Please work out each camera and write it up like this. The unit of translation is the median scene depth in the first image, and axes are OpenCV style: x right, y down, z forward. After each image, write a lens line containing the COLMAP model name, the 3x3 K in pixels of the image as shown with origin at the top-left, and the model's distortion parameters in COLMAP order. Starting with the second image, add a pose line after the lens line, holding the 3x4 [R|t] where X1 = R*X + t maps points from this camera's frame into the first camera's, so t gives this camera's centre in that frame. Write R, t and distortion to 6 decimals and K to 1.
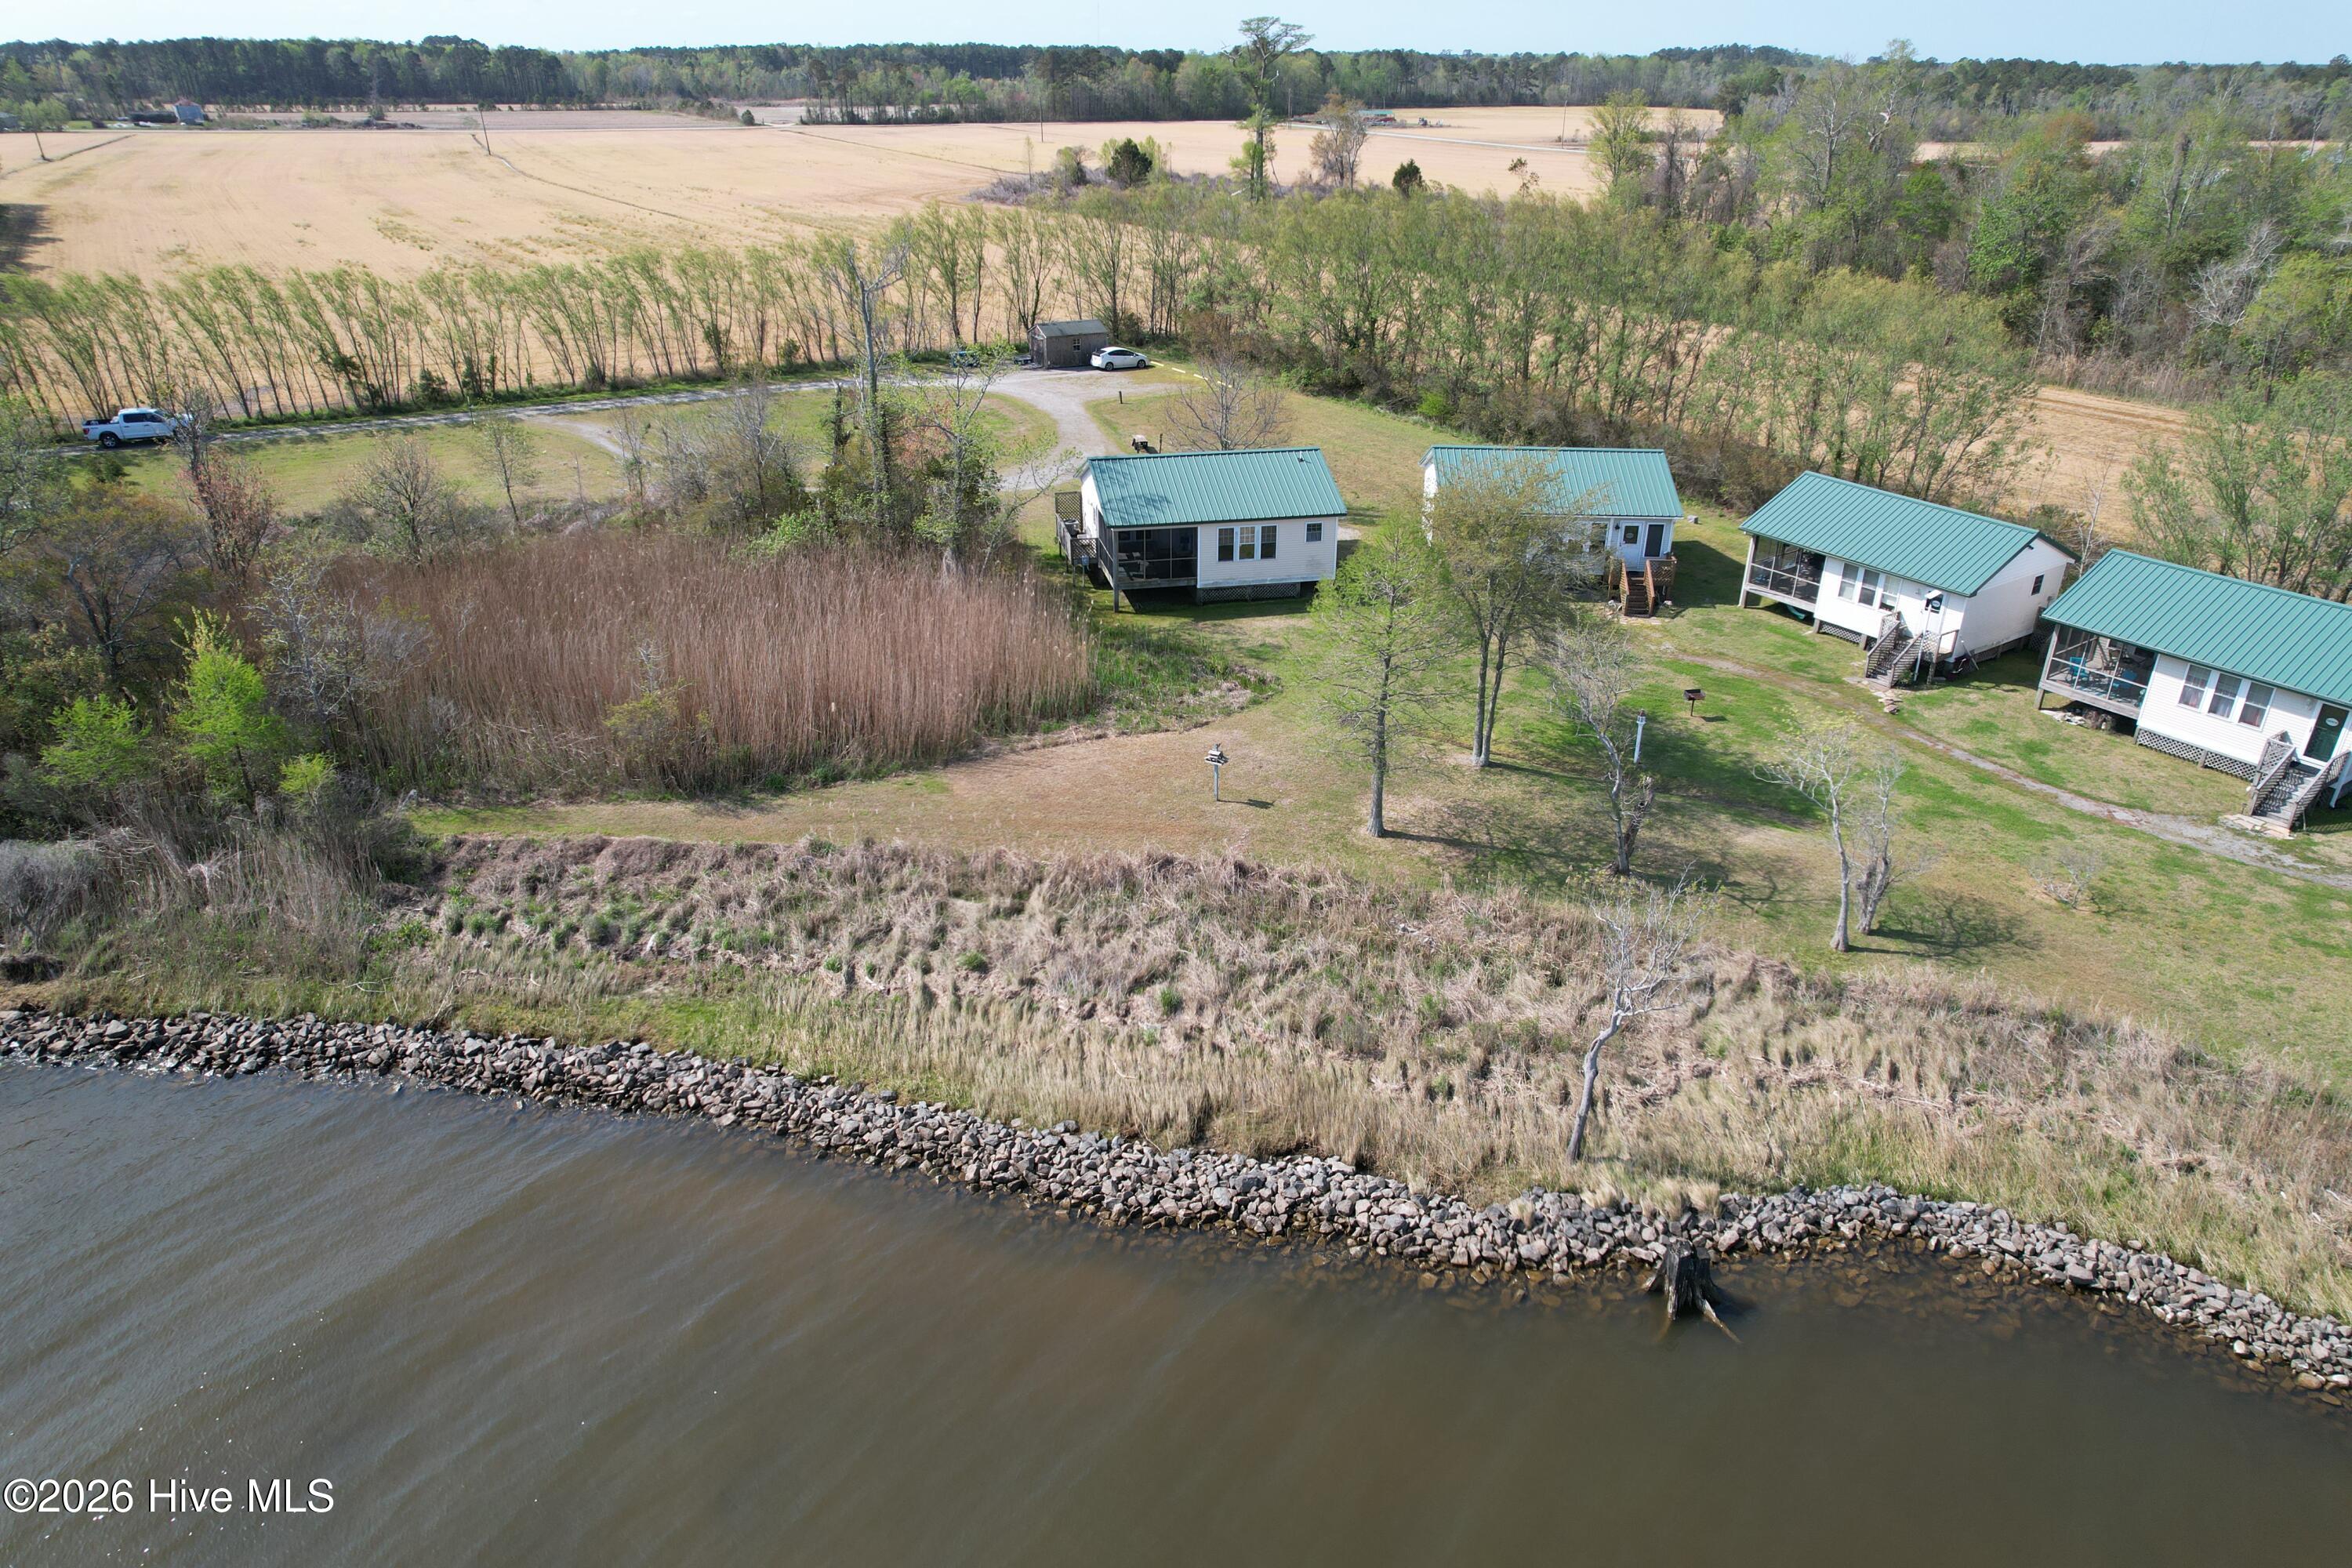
lens RADIAL K [[1508.3, 0, 1188.6], [0, 1508.3, 782.9], [0, 0, 1]] dist [-0.072264, 0.065048]
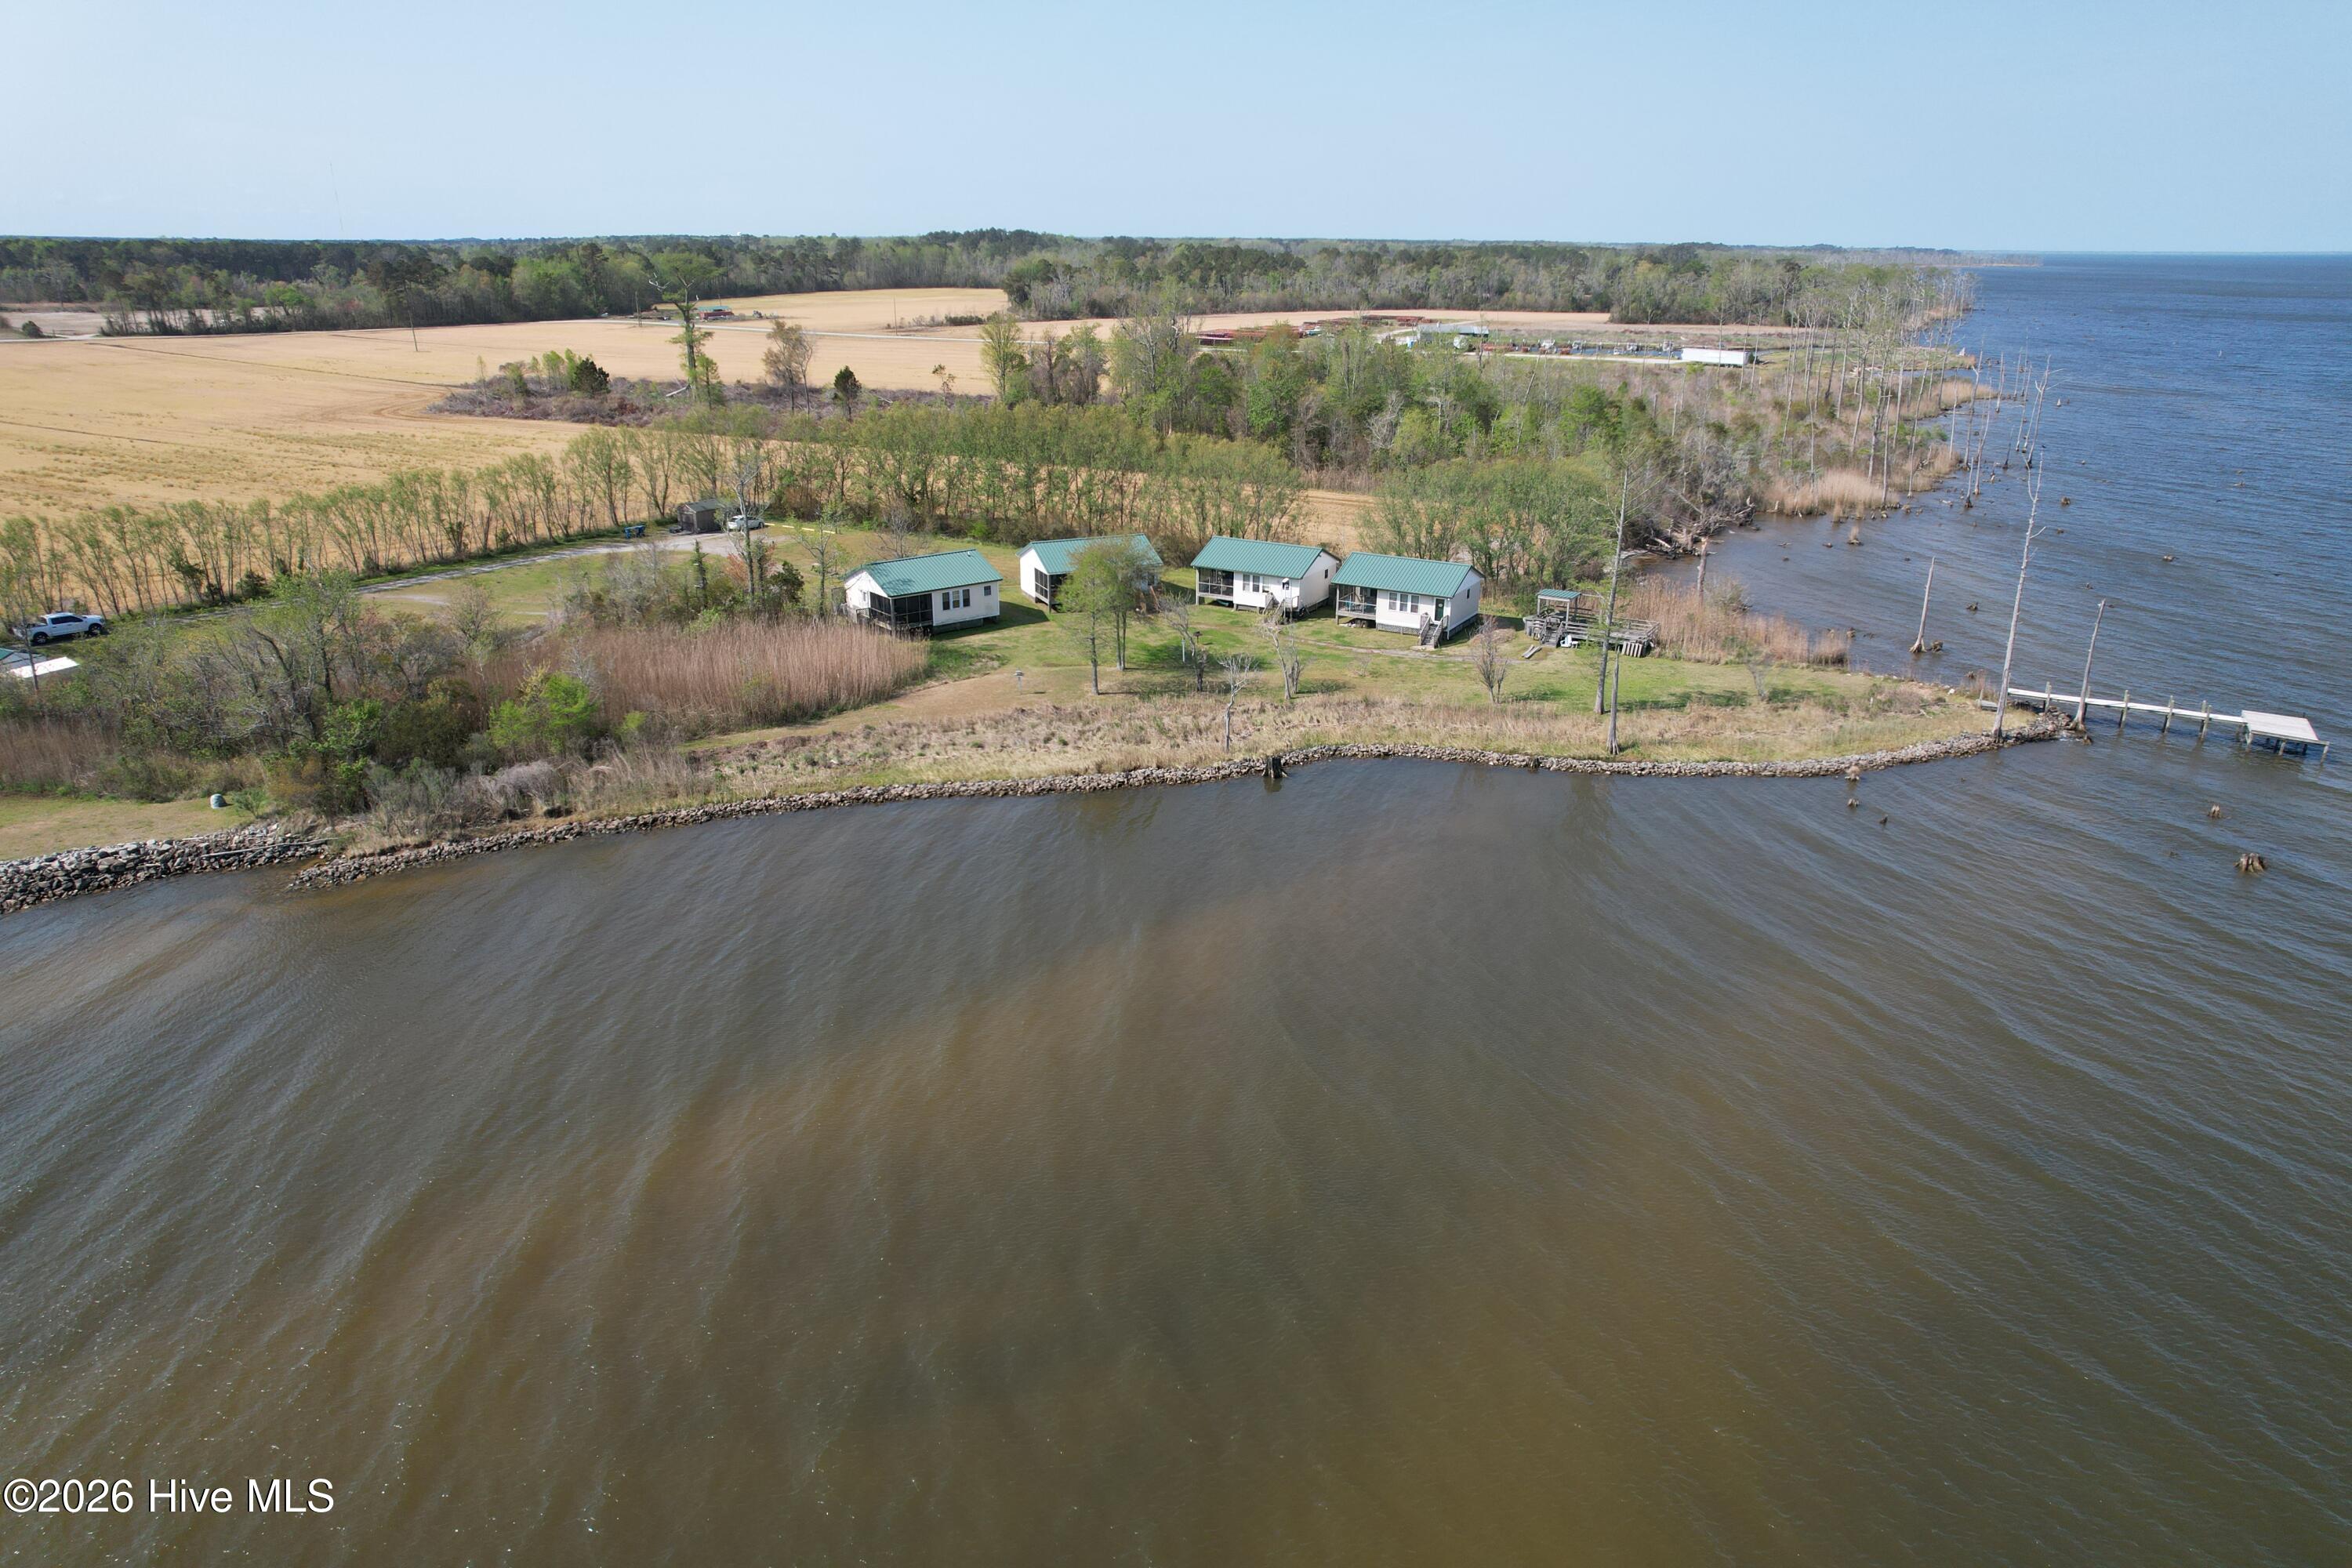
lens RADIAL K [[1508.3, 0, 1188.7], [0, 1508.3, 784.7], [0, 0, 1]] dist [-0.072264, 0.065048]
pose [[0.899862, -0.153370, 0.408321, -0.563266], [0.193115, 0.979479, -0.057685, 0.261148], [-0.391094, 0.130761, 0.911014, -0.901405]]
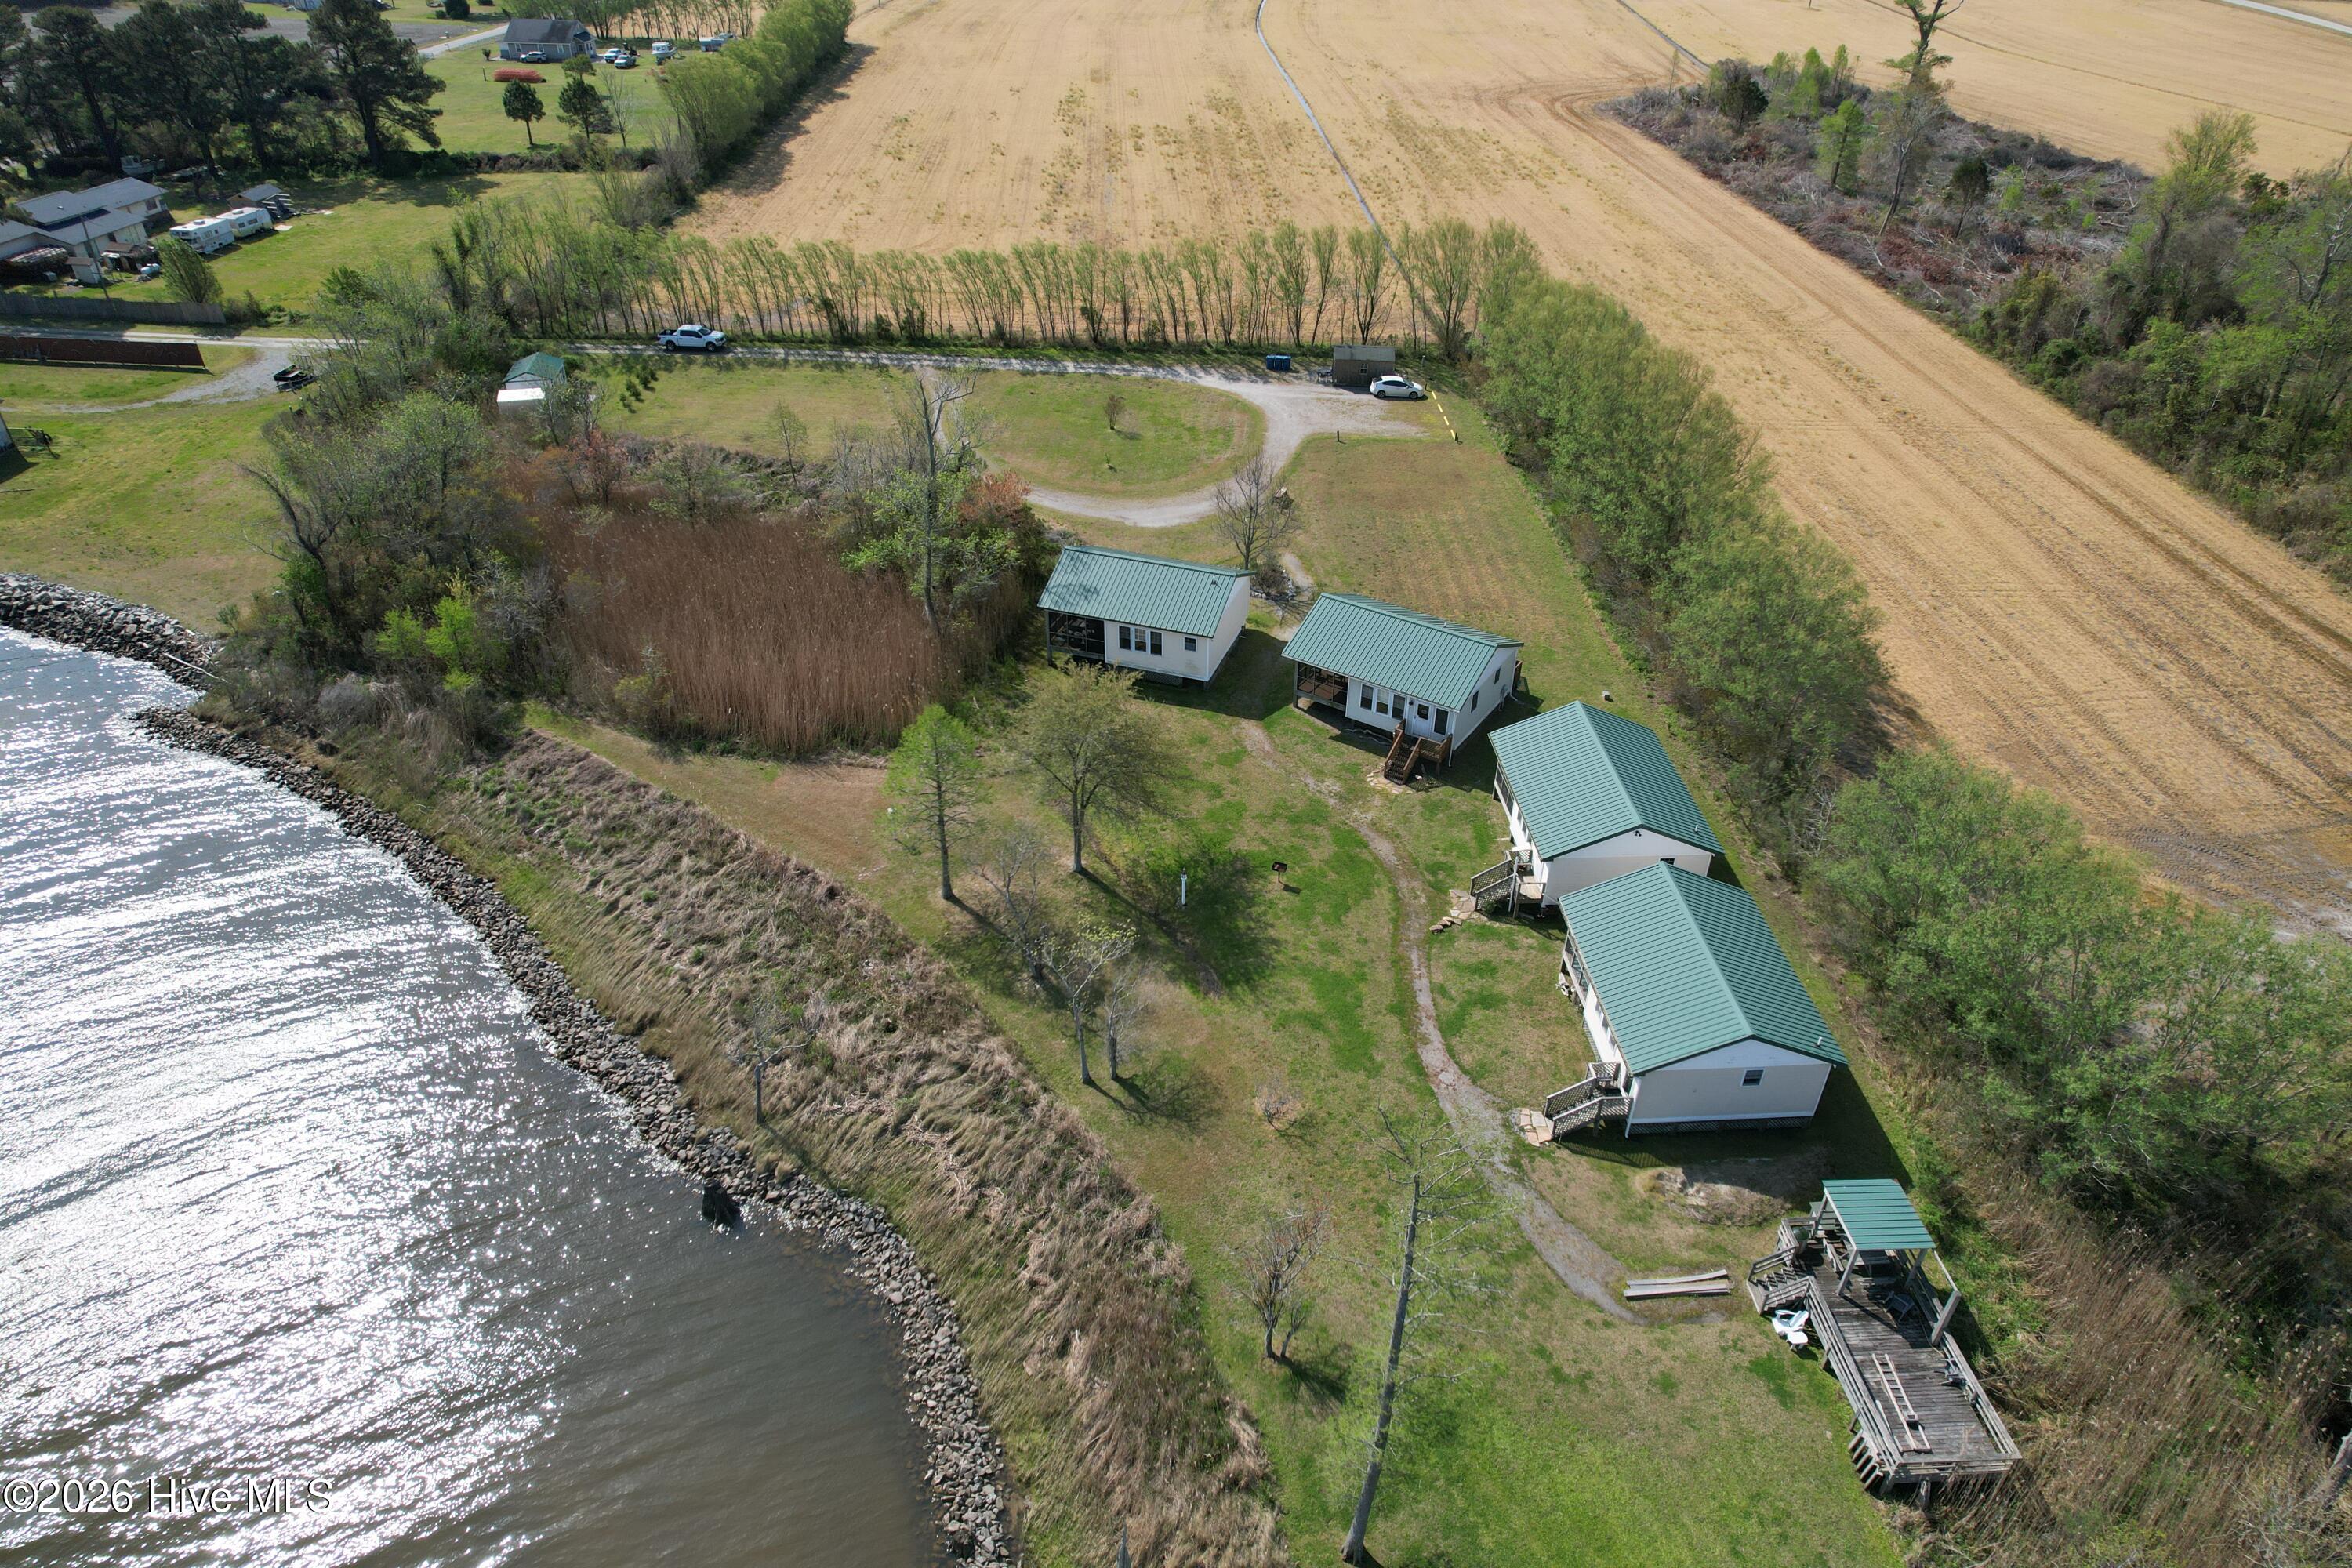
lens RADIAL K [[1508.3, 0, 1186.3], [0, 1508.3, 780.0], [0, 0, 1]] dist [-0.072264, 0.065048]
pose [[0.853803, 0.293423, -0.430026, 0.751312], [-0.235444, 0.954363, 0.183731, -0.326830], [0.464312, -0.055623, 0.883923, -0.172385]]
